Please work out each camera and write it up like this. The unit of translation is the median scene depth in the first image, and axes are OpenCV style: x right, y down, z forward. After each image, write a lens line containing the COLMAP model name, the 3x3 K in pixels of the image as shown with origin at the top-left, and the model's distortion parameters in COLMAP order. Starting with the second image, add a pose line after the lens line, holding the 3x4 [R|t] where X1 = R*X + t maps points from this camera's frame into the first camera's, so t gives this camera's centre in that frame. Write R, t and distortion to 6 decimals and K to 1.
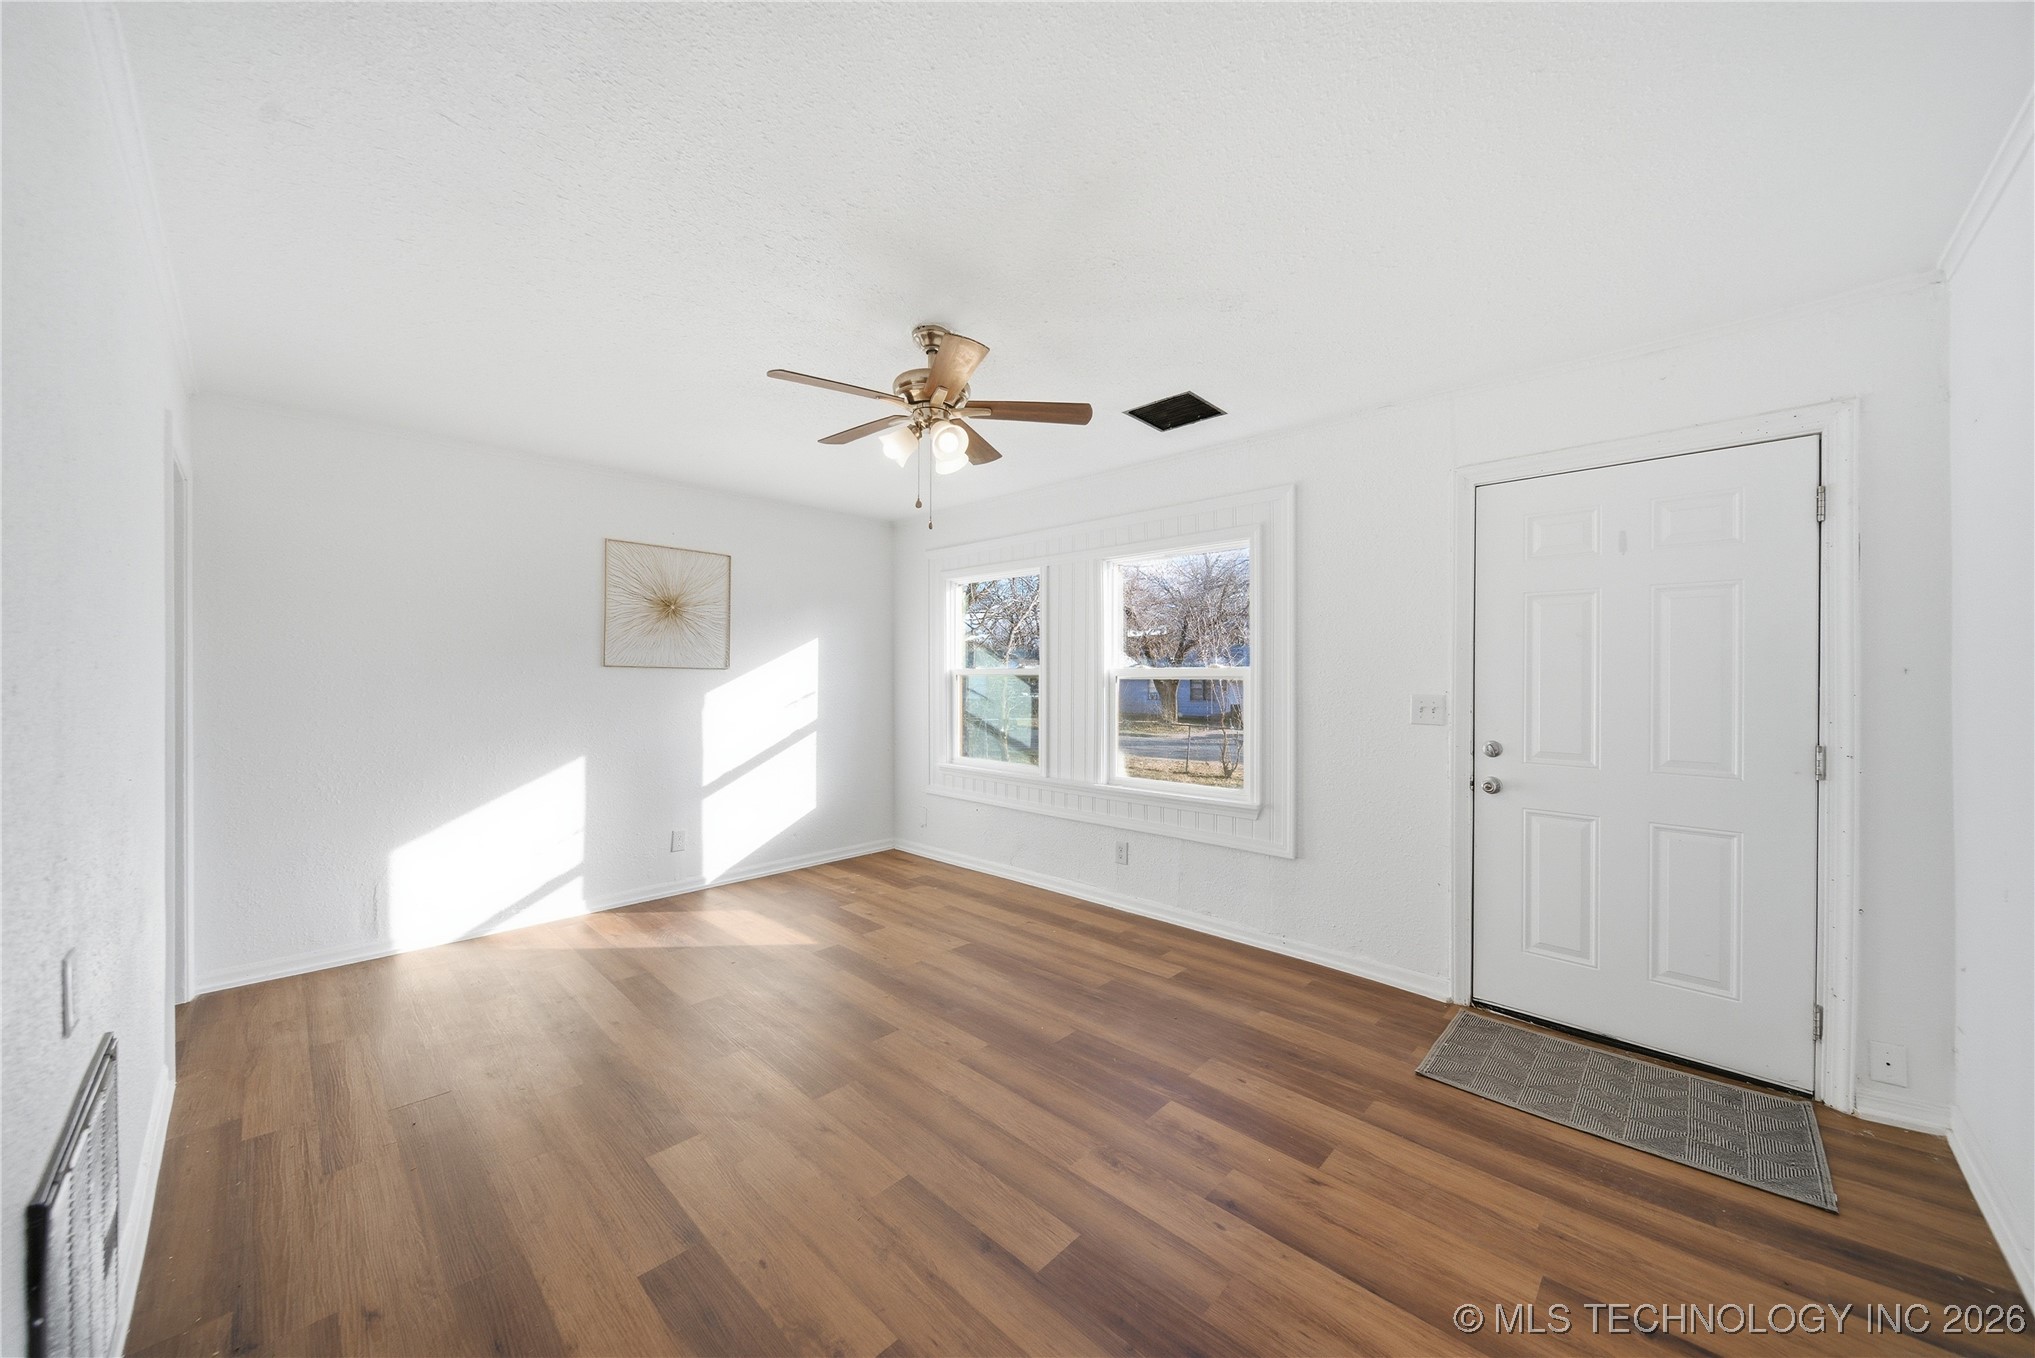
lens RADIAL K [[728.1, 0, 1011.6], [0, 728.1, 676.0], [0, 0, 1]] dist [-0.001608, -0.000108]
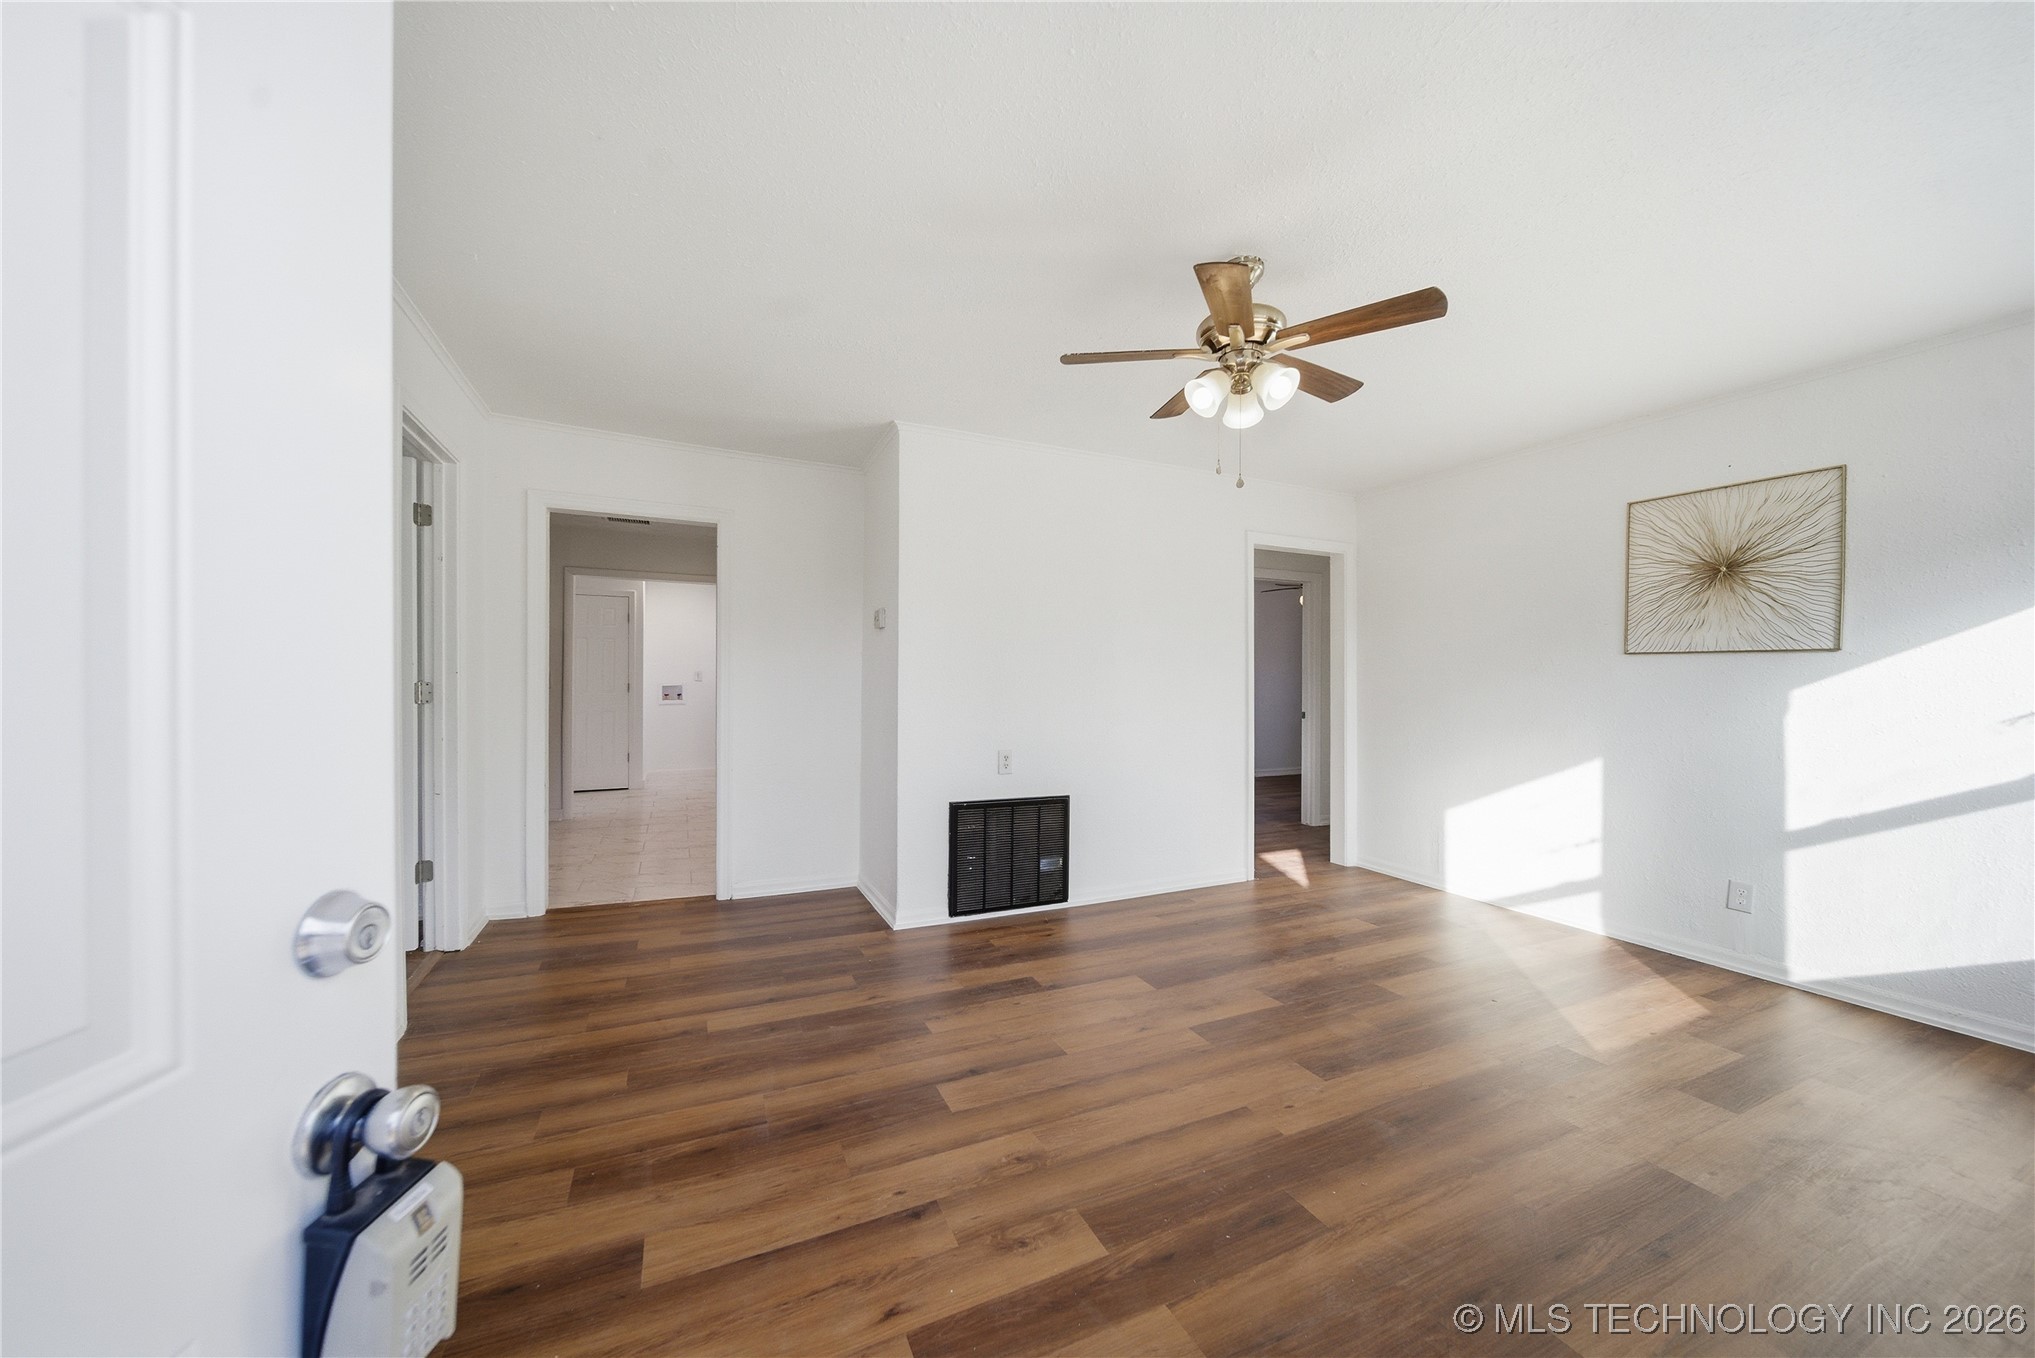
lens RADIAL K [[728.1, 0, 1013.0], [0, 728.1, 685.9], [0, 0, 1]] dist [-0.001608, -0.000108]
pose [[-0.374371, -0.001325, -0.927278, 0.870222], [-0.005511, 0.999984, 0.000796, 0.046163], [0.927263, 0.005409, -0.374372, 1.142003]]
